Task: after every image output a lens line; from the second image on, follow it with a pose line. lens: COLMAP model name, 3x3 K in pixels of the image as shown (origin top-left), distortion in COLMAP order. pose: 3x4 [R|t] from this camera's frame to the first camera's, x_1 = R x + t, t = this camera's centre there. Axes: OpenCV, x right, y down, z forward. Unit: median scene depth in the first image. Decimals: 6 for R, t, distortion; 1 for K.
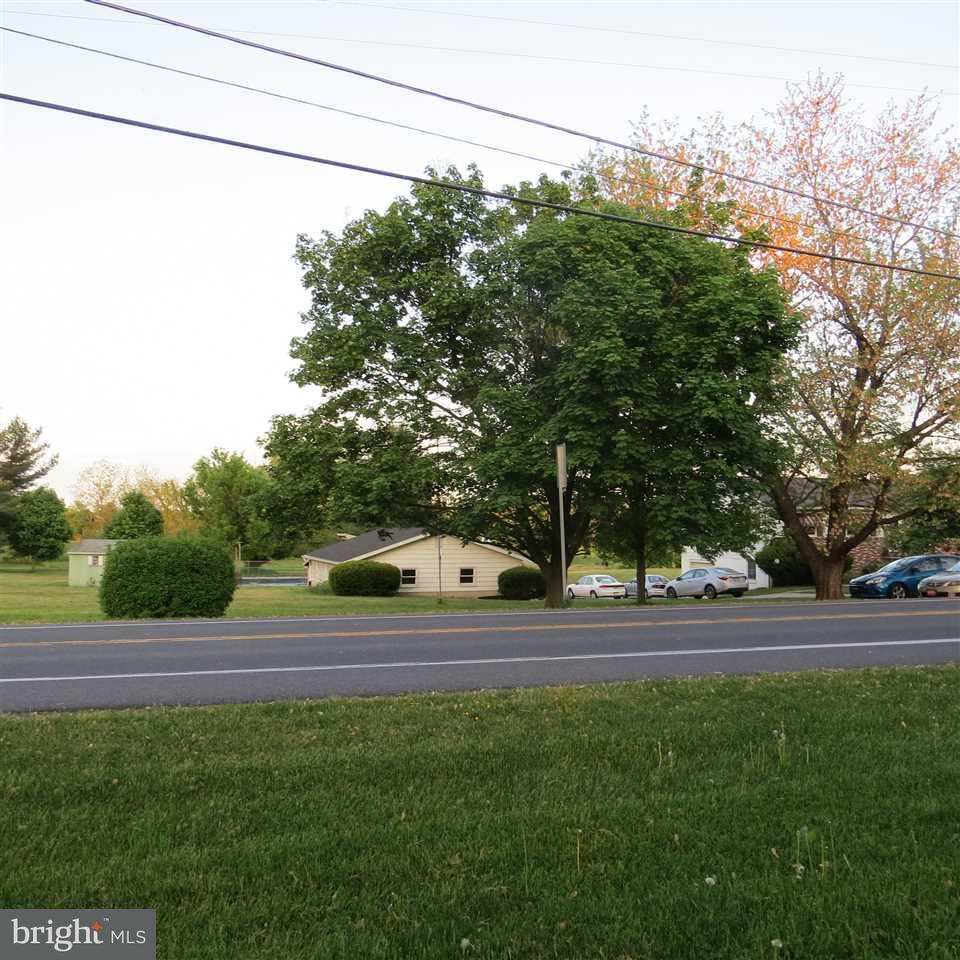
lens RADIAL K [[936.8, 0, 459.6], [0, 936.8, 477.2], [0, 0, 1]] dist [-0.017446, -0.000494]
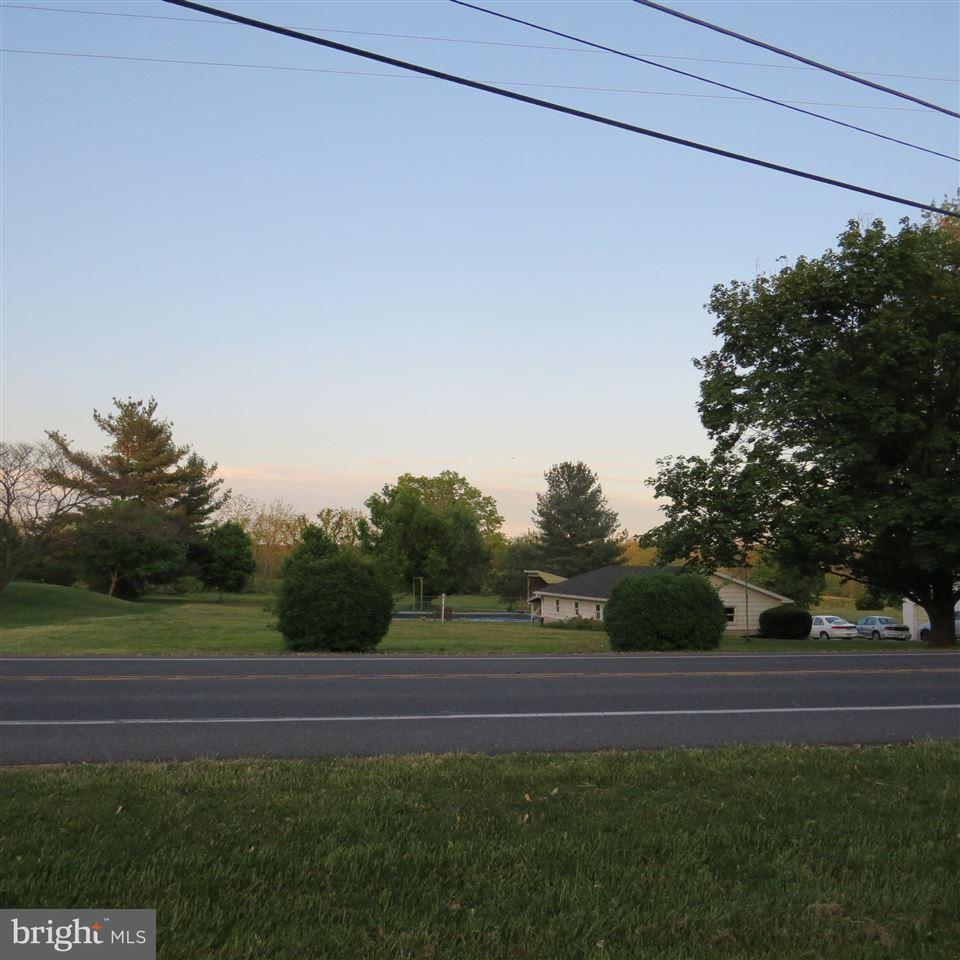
lens RADIAL K [[925.8, 0, 480.0], [0, 925.8, 480.0], [0, 0, 1]] dist [-0.012096, 0.006282]
pose [[0.998189, 0.010286, -0.059276, -0.168950], [-0.012530, 0.999214, -0.037611, 0.000519], [0.058843, 0.038285, 0.997533, -0.018268]]
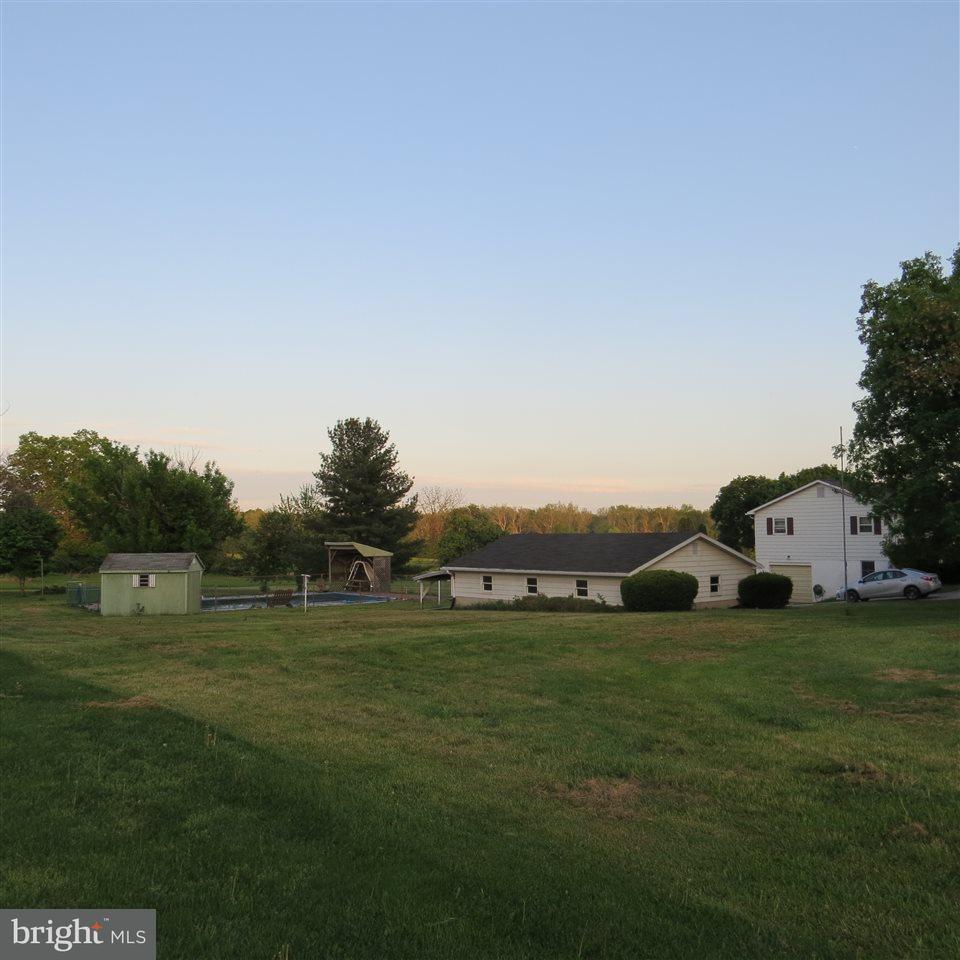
lens RADIAL K [[925.8, 0, 480.0], [0, 925.8, 480.0], [0, 0, 1]] dist [-0.012096, 0.006282]
pose [[0.922128, 0.014912, 0.386597, -0.460886], [-0.012004, 0.999879, -0.009936, 0.011970], [-0.386699, 0.004521, 0.922195, 0.206871]]
